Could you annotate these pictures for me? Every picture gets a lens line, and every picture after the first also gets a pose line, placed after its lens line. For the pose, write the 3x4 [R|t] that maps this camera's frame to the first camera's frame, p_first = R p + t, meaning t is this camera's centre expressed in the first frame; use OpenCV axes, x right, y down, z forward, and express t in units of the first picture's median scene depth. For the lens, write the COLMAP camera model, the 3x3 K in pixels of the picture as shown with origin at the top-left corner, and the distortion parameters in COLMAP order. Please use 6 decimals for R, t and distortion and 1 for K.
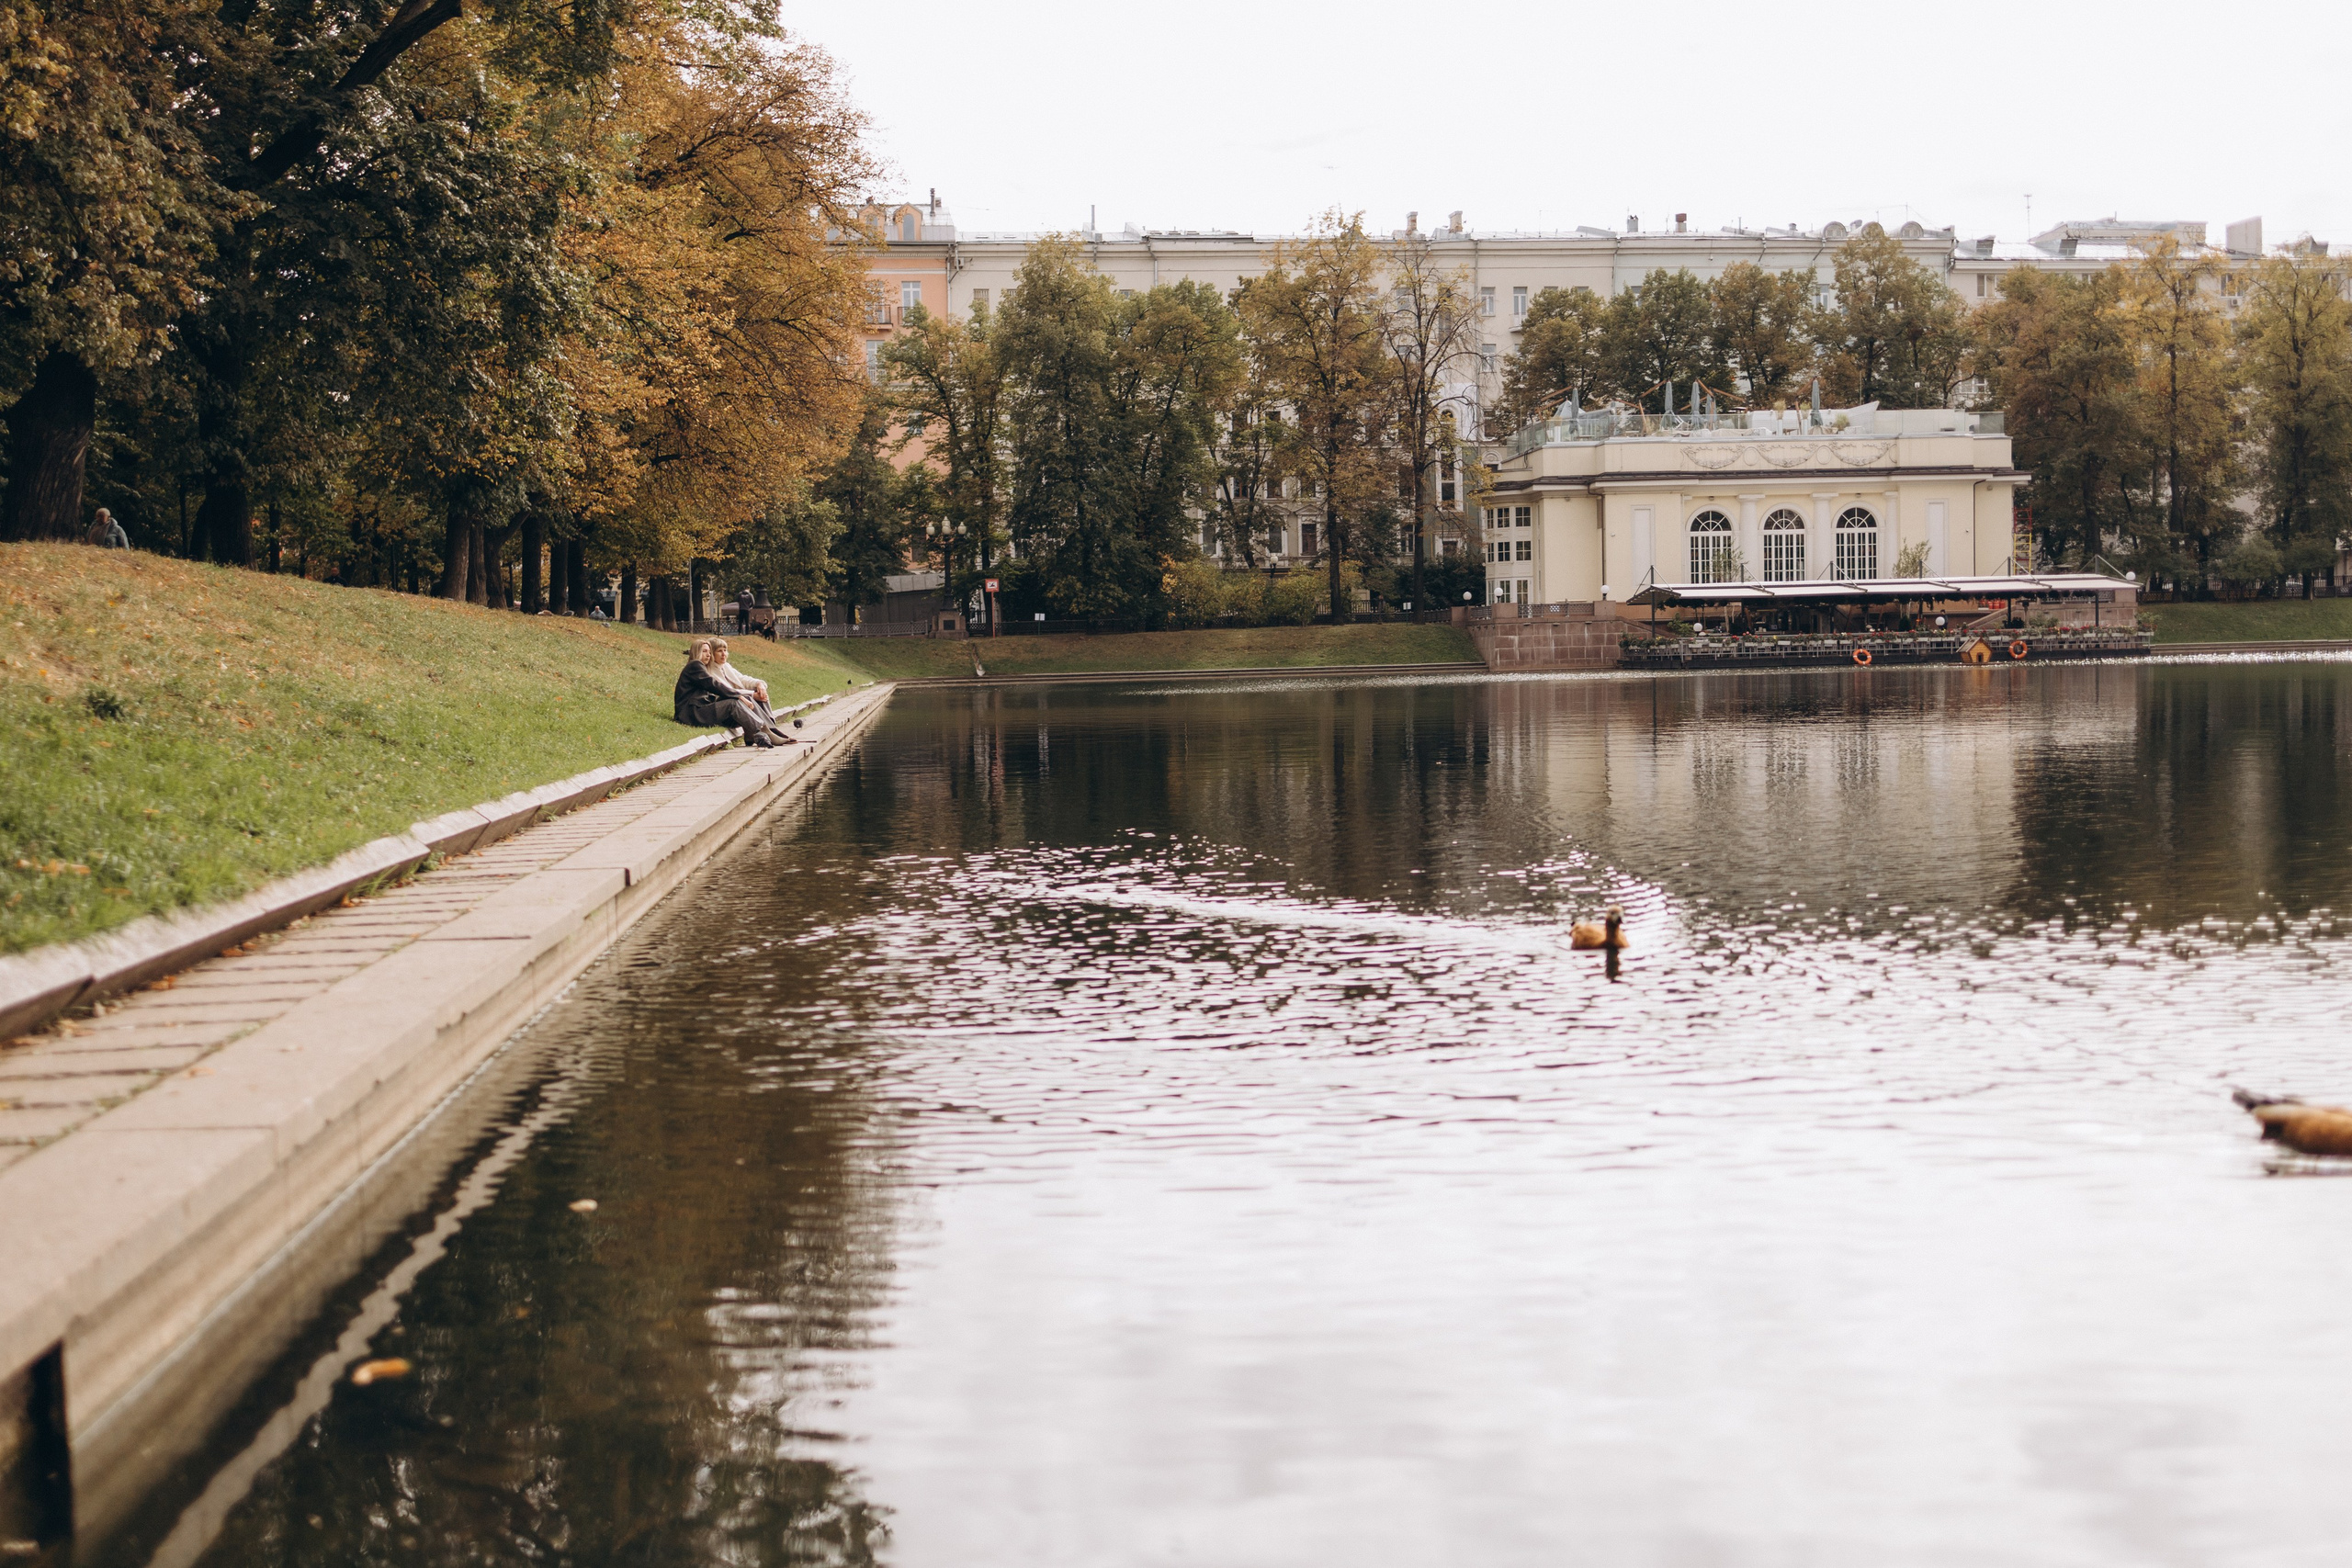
lens RADIAL K [[2469.5, 0, 1176.4], [0, 2469.5, 810.3], [0, 0, 1]] dist [0.013017, -0.046083]
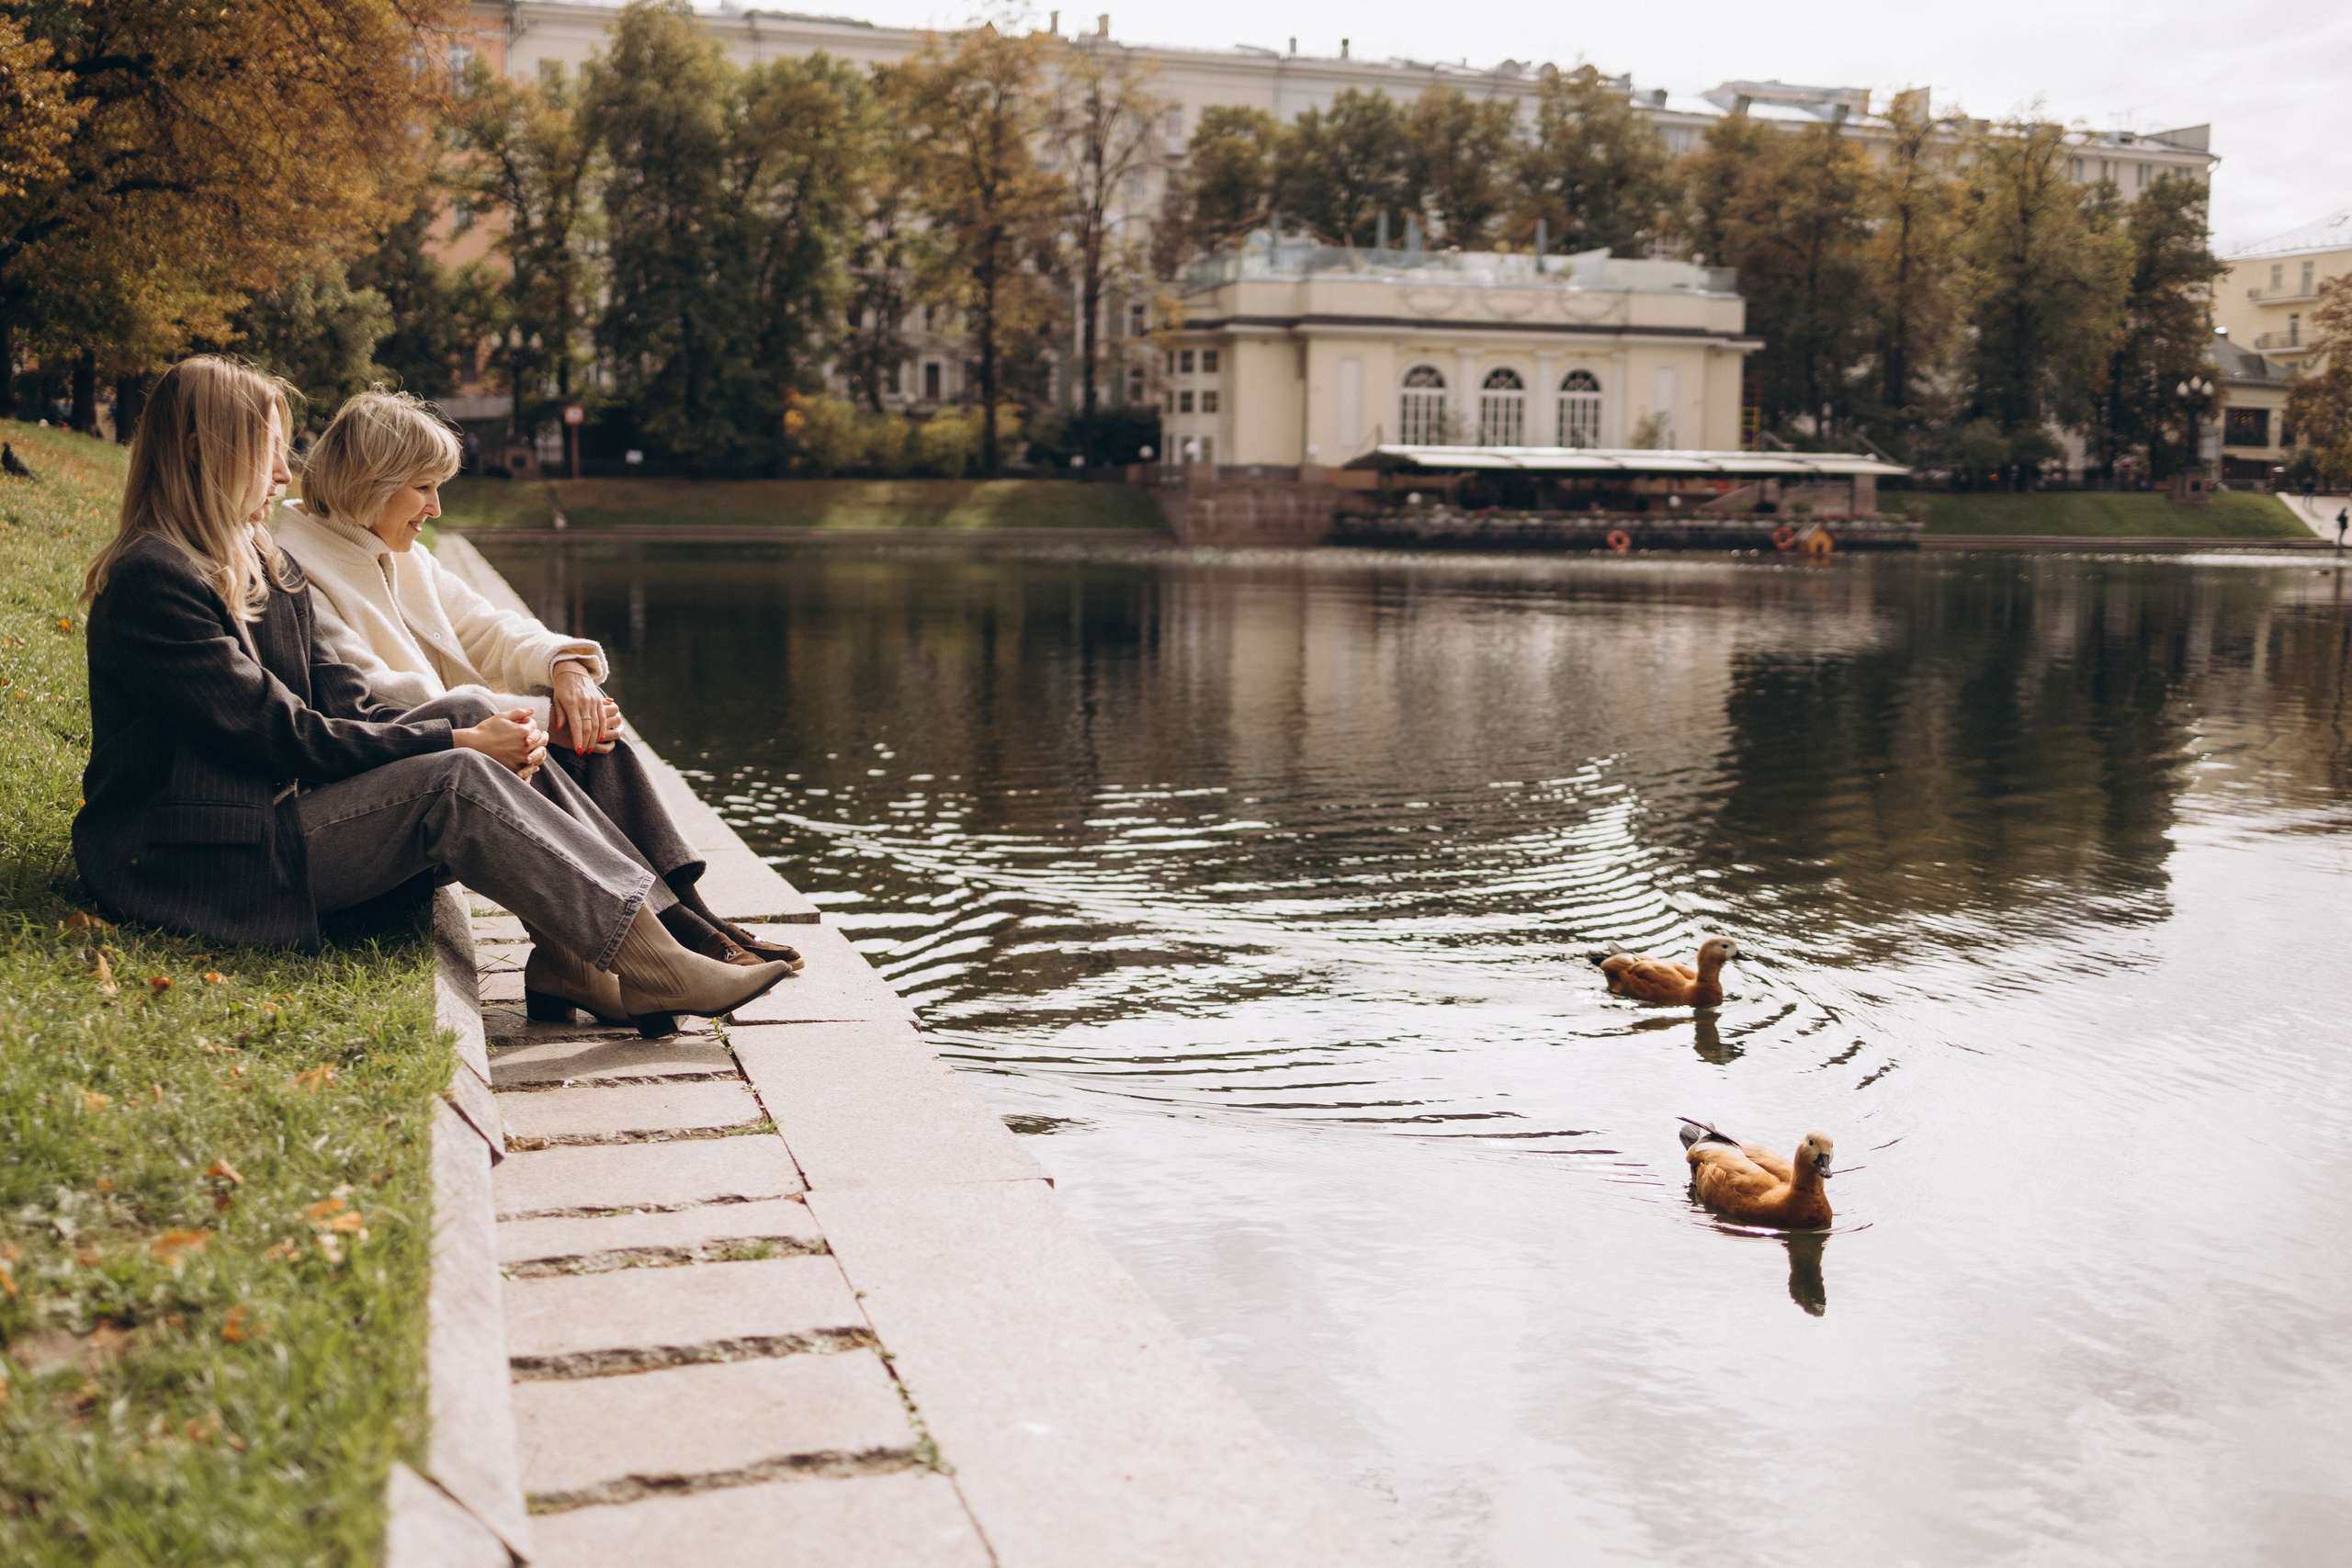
lens RADIAL K [[2353.5, 0, 1171.6], [0, 2353.5, 819.8], [0, 0, 1]] dist [0.010688, 0.015194]
pose [[0.979399, 0.009312, 0.201721, -0.038194], [-0.022639, 0.997702, 0.063859, -0.012484], [-0.200663, -0.067111, 0.977359, 0.199051]]
